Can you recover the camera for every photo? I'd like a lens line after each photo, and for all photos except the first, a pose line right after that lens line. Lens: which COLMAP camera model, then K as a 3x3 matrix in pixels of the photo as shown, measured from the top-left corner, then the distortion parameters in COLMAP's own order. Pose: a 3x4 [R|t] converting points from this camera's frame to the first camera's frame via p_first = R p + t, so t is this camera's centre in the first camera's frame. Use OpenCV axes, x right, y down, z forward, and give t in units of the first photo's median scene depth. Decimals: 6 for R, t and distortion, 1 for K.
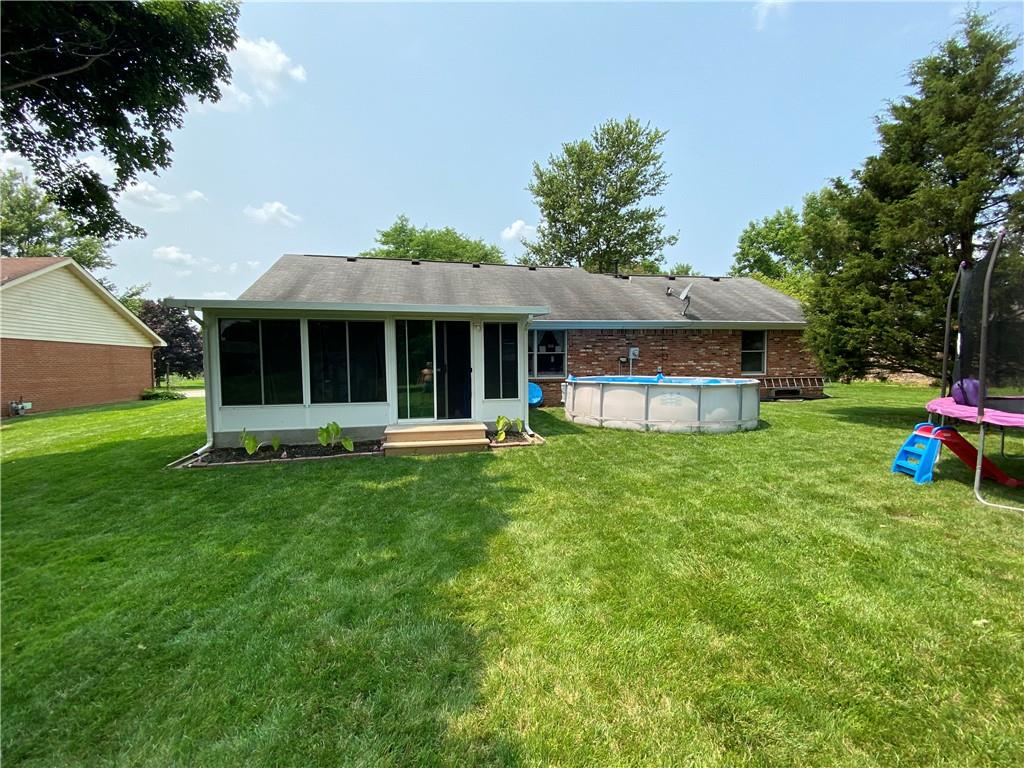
lens RADIAL K [[432.7, 0, 513.6], [0, 432.7, 372.3], [0, 0, 1]] dist [-0.000834, -0.000321]
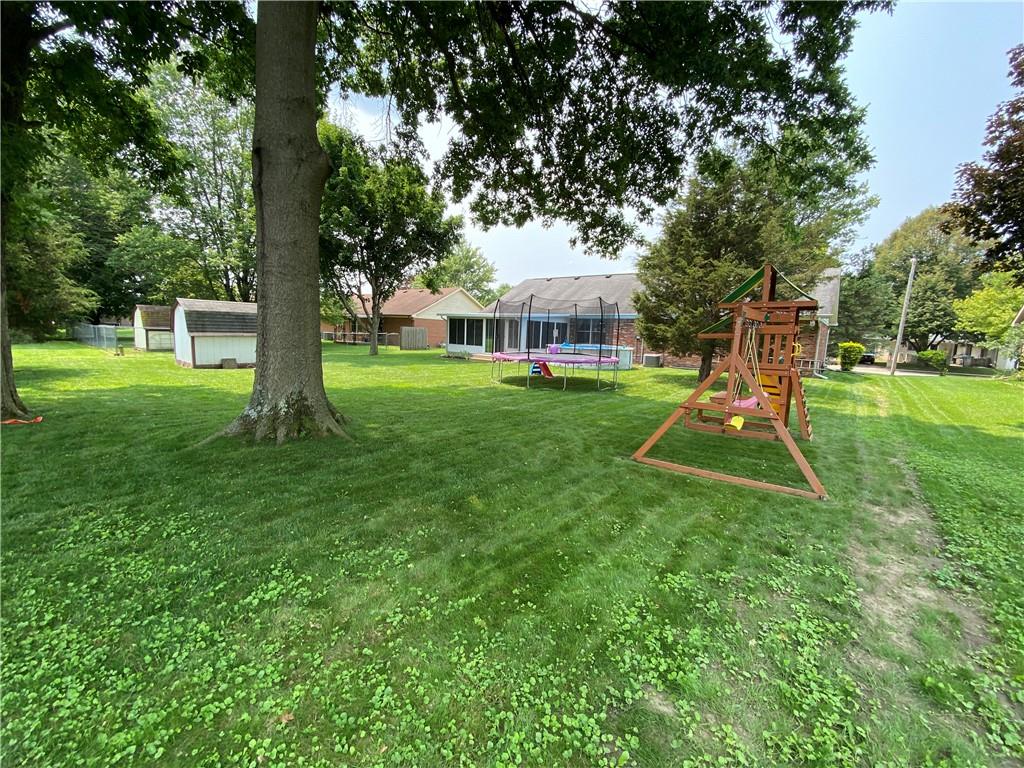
lens RADIAL K [[423.4, 0, 512.0], [0, 423.4, 384.0], [0, 0, 1]] dist [0.000205, -0.000296]
pose [[0.652519, 0.124938, -0.747402, 1.168050], [-0.056953, 0.991611, 0.116039, -0.013969], [0.755629, -0.033151, 0.654160, -0.437375]]
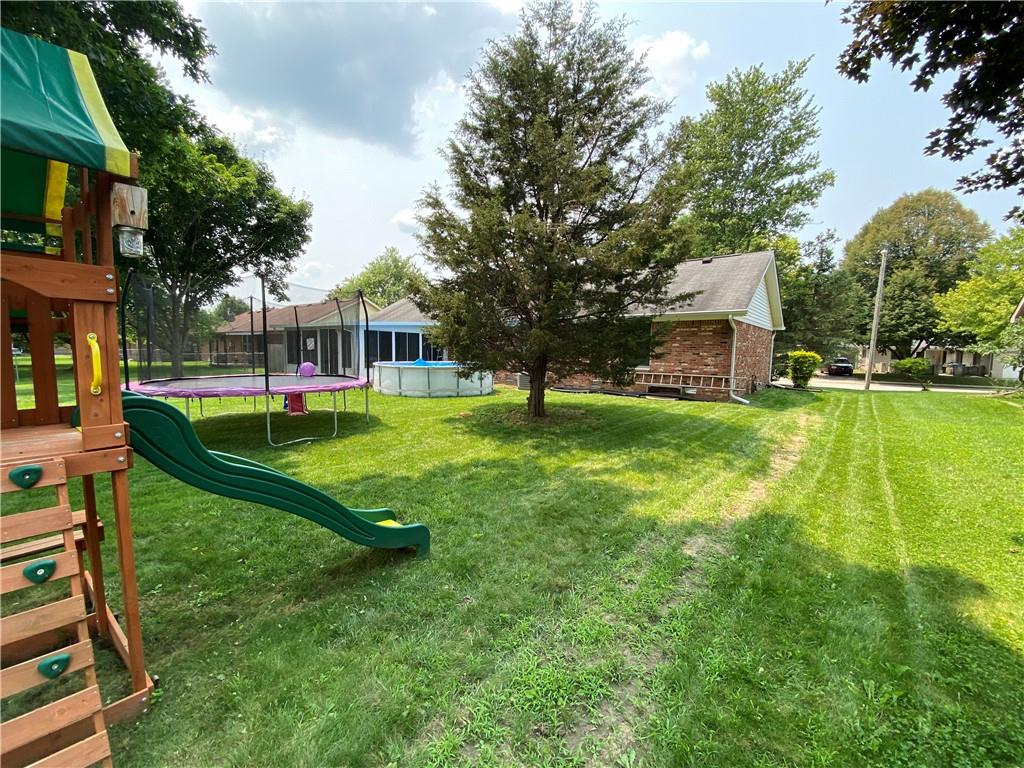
lens RADIAL K [[417.0, 0, 511.9], [0, 417.0, 389.6], [0, 0, 1]] dist [0.001252, 0.000316]
pose [[0.653765, 0.081247, -0.752323, 1.159901], [-0.028865, 0.996173, 0.082498, -0.020657], [0.756147, -0.032218, 0.653609, 0.179927]]
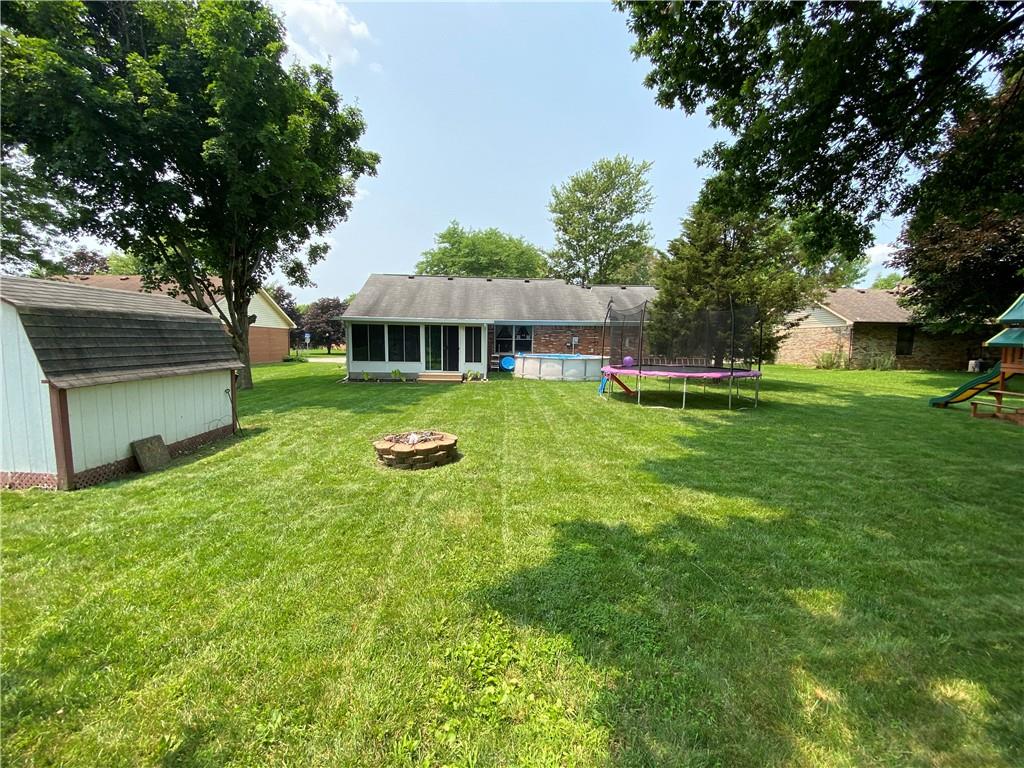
lens RADIAL K [[423.4, 0, 512.0], [0, 423.4, 384.0], [0, 0, 1]] dist [0.000205, -0.000296]
pose [[0.989428, 0.037412, -0.140117, 0.272055], [-0.026242, 0.996390, 0.080735, -0.003789], [0.142632, -0.076205, 0.986838, -0.615791]]
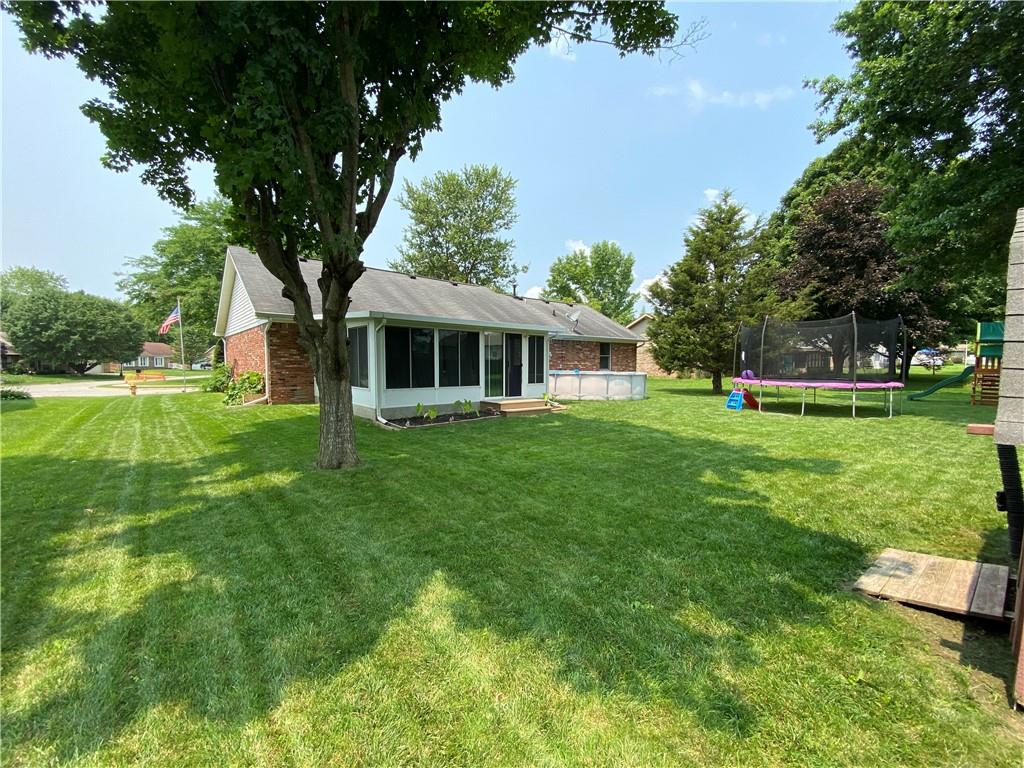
lens RADIAL K [[417.0, 0, 511.9], [0, 417.0, 389.6], [0, 0, 1]] dist [0.001252, 0.000316]
pose [[0.879929, -0.017492, 0.474783, -0.498736], [-0.003274, 0.999075, 0.042875, 0.010816], [-0.475094, -0.039282, 0.879058, -0.189784]]
